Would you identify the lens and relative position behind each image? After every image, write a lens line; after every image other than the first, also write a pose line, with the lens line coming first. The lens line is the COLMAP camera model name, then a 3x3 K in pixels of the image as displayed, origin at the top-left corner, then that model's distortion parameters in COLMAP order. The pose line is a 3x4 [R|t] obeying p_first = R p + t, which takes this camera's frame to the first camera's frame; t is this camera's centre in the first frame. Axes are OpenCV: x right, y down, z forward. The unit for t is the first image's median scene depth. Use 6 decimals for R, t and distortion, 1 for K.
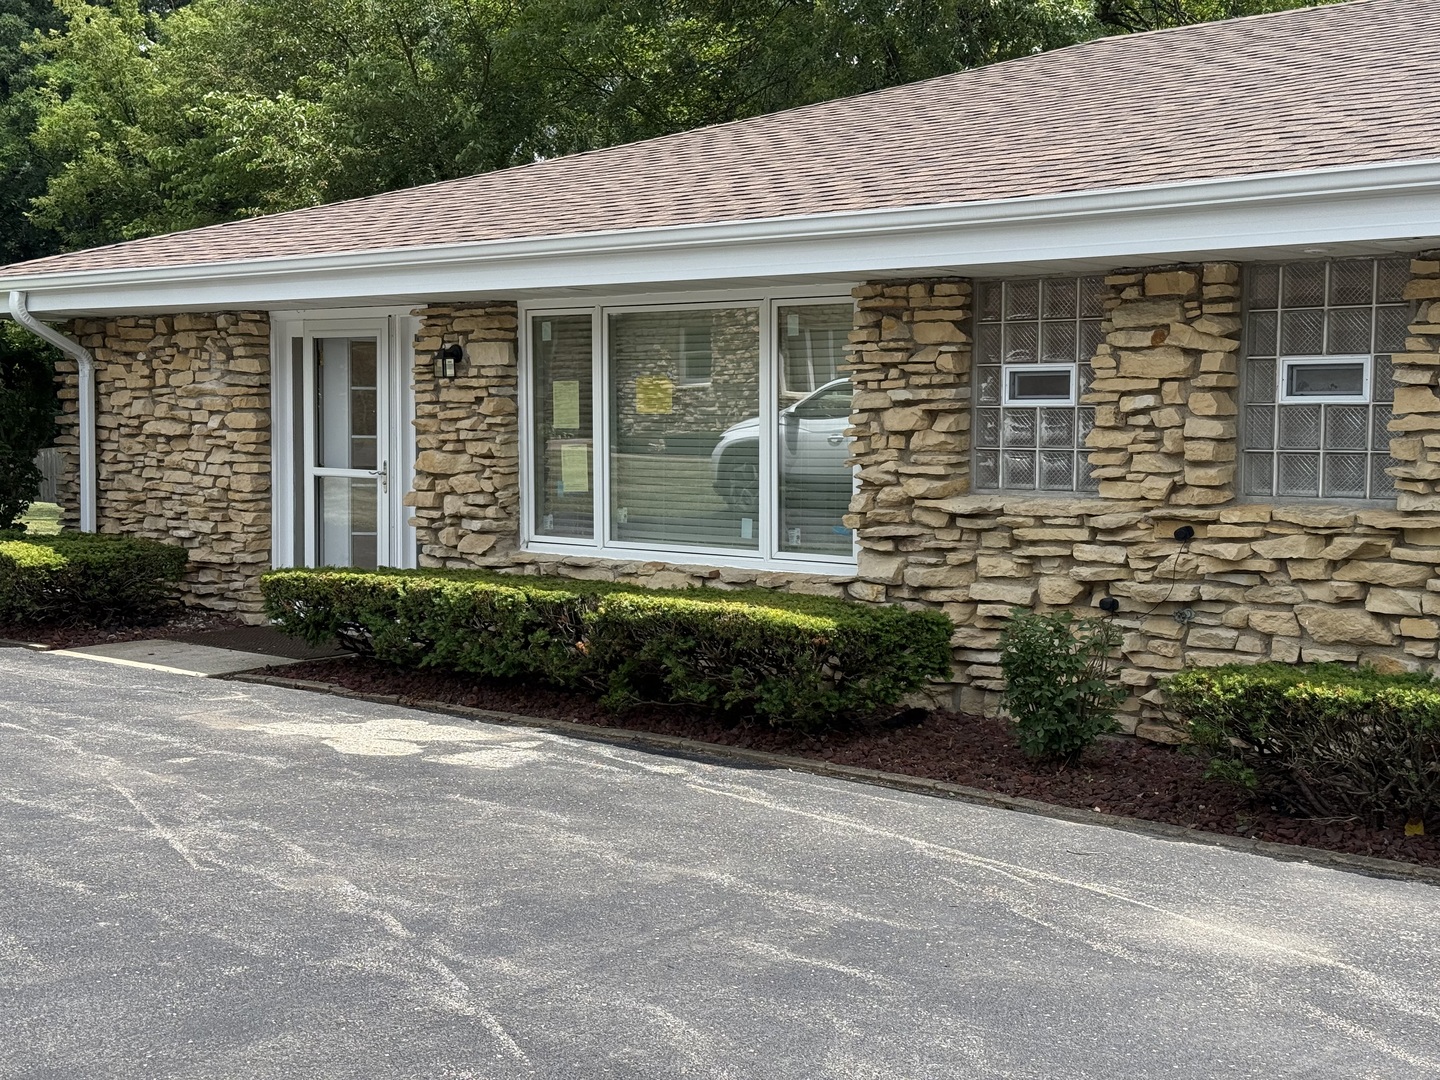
lens RADIAL K [[2012.9, 0, 720.0], [0, 2012.9, 540.0], [0, 0, 1]] dist [0.127772, 0.023612]
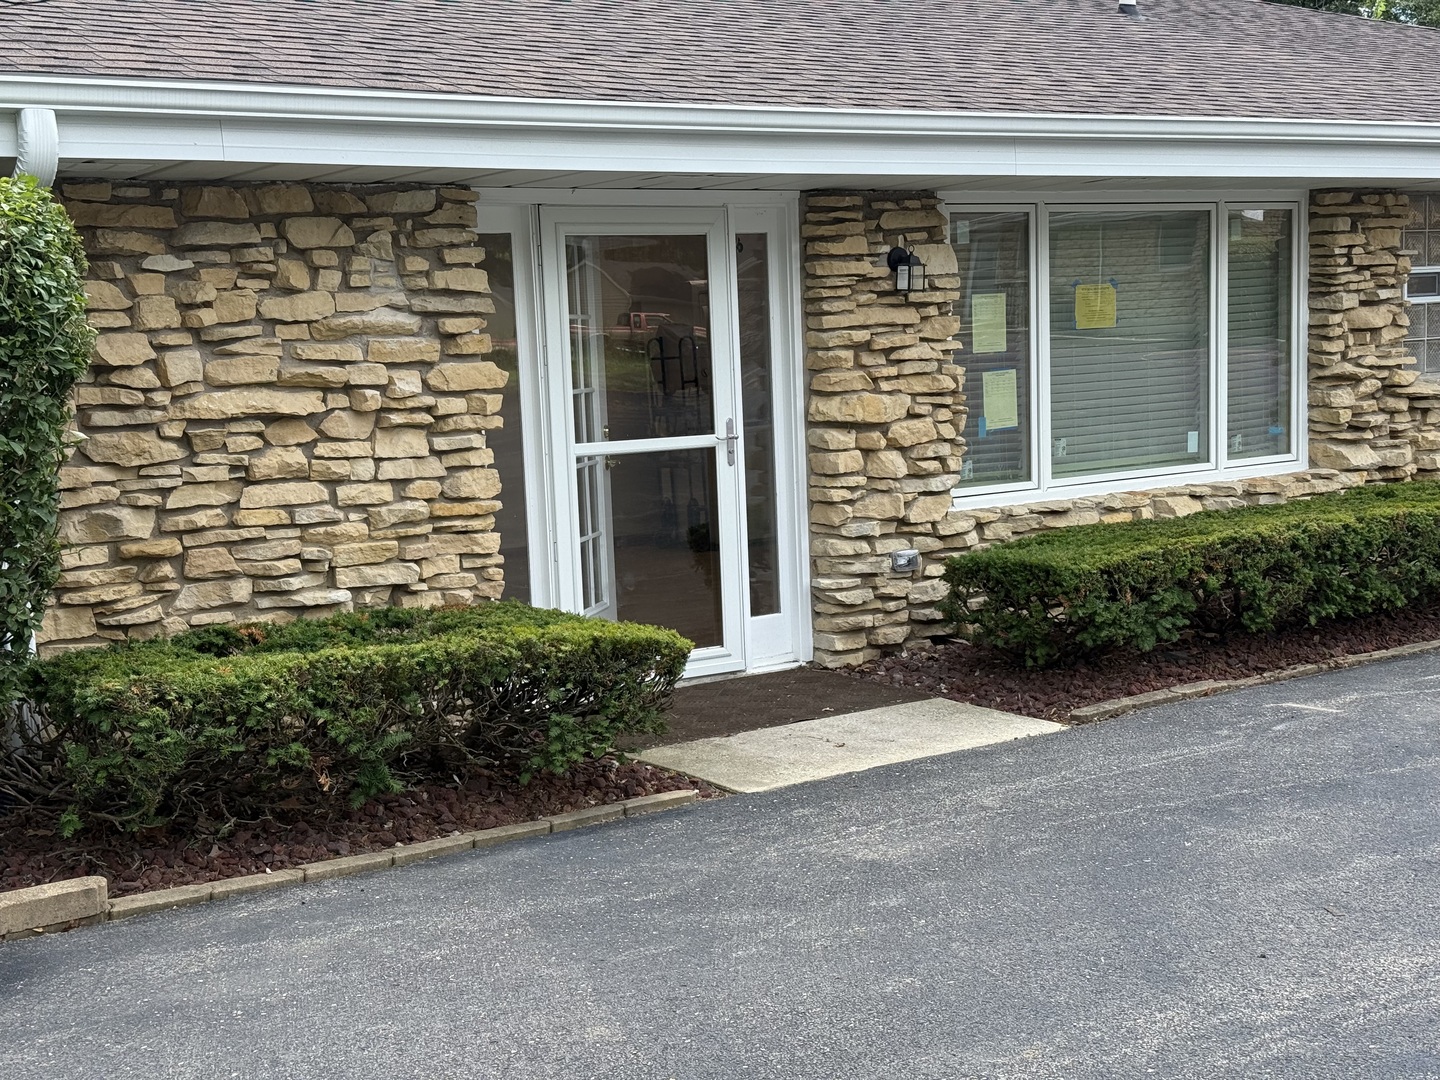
lens RADIAL K [[2012.9, 0, 720.0], [0, 2012.9, 540.0], [0, 0, 1]] dist [0.127772, 0.023612]
pose [[0.206638, -0.117325, 0.971358, -0.905439], [0.101906, 0.989966, 0.097894, -0.071223], [-0.973096, 0.078759, 0.216520, 0.935300]]
